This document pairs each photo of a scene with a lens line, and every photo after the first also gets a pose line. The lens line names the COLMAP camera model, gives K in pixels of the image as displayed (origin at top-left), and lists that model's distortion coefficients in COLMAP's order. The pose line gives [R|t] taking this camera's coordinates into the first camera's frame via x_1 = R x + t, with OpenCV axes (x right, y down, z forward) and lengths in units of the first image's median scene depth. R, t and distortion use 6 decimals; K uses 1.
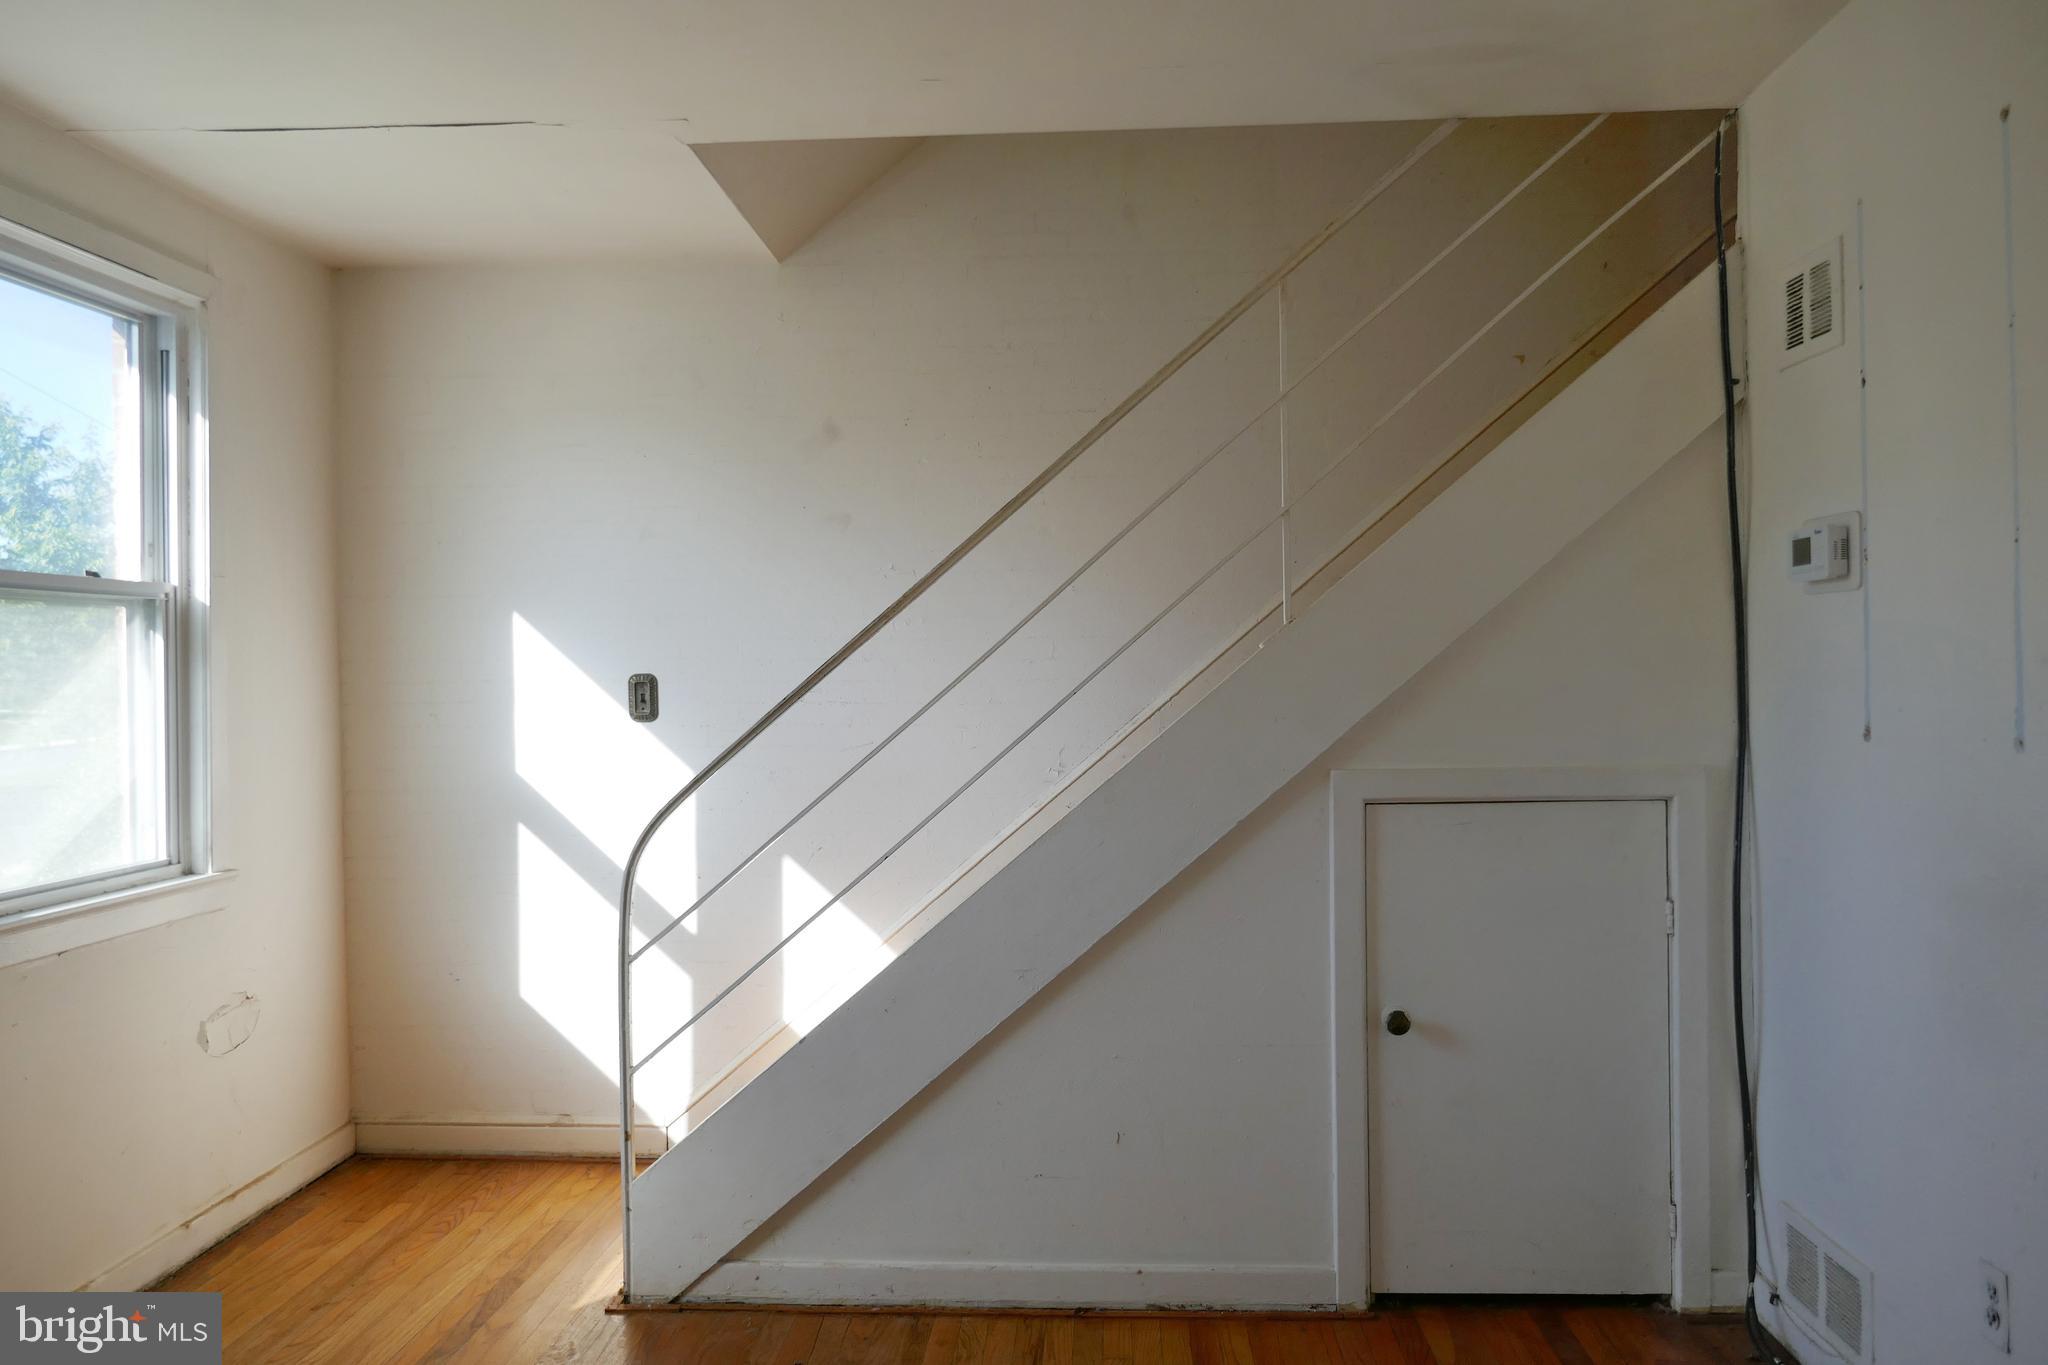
lens RADIAL K [[1477.4, 0, 1024.0], [0, 1477.4, 682.5], [0, 0, 1]] dist [-0.019064, 0.004787]
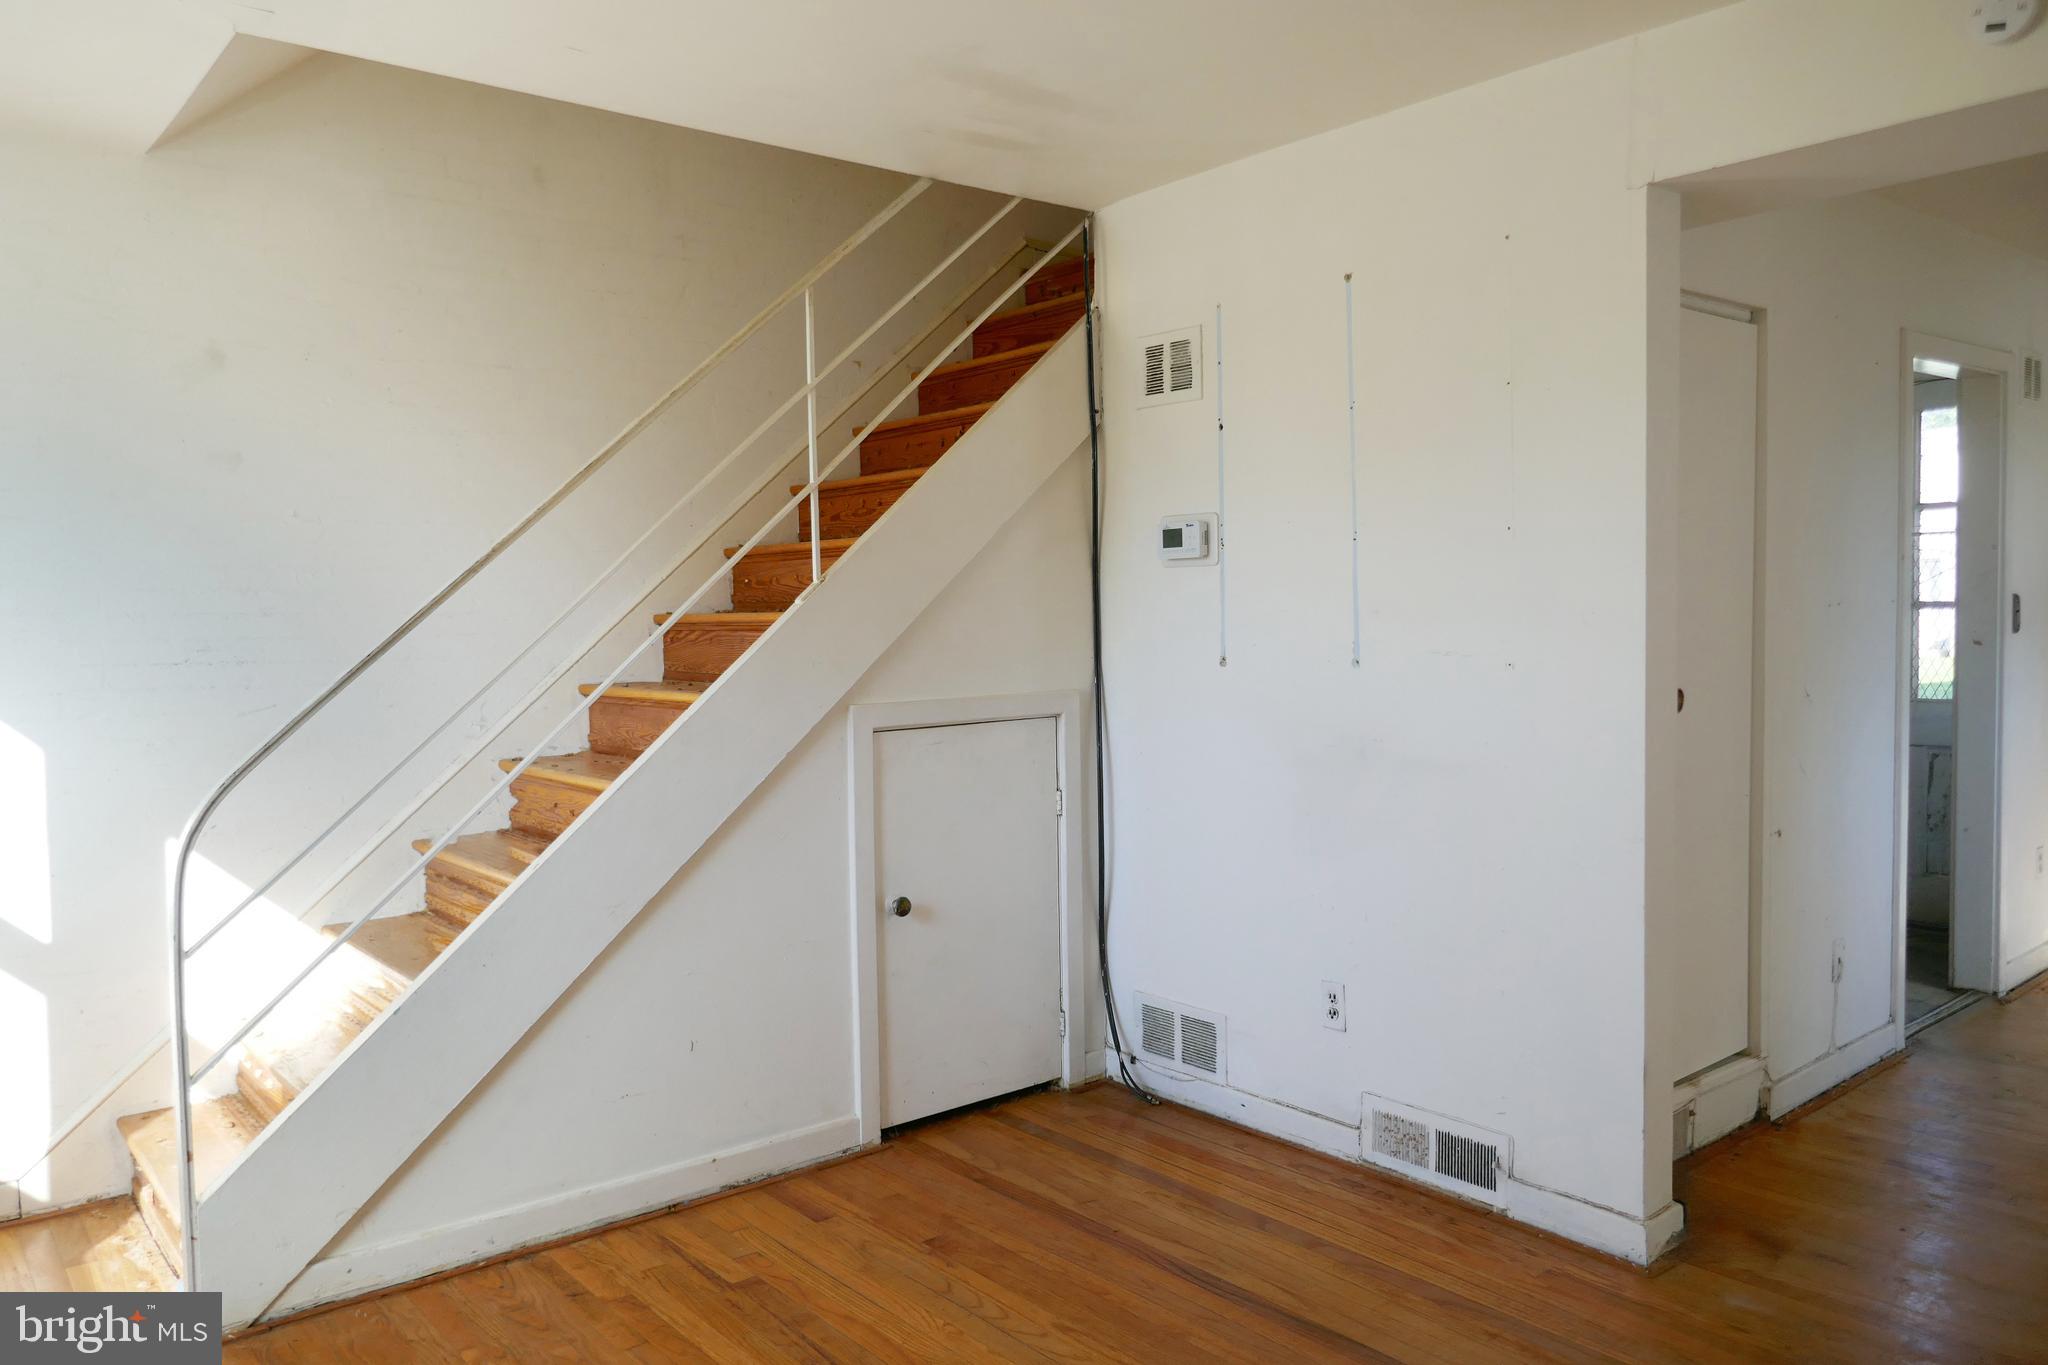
lens RADIAL K [[1466.1, 0, 1024.0], [0, 1466.1, 682.5], [0, 0, 1]] dist [-0.032404, 0.001105]
pose [[0.728248, -0.032695, 0.684533, -0.506581], [0.012446, 0.999328, 0.034490, 0.001877], [-0.685200, -0.016597, 0.728165, 0.037235]]
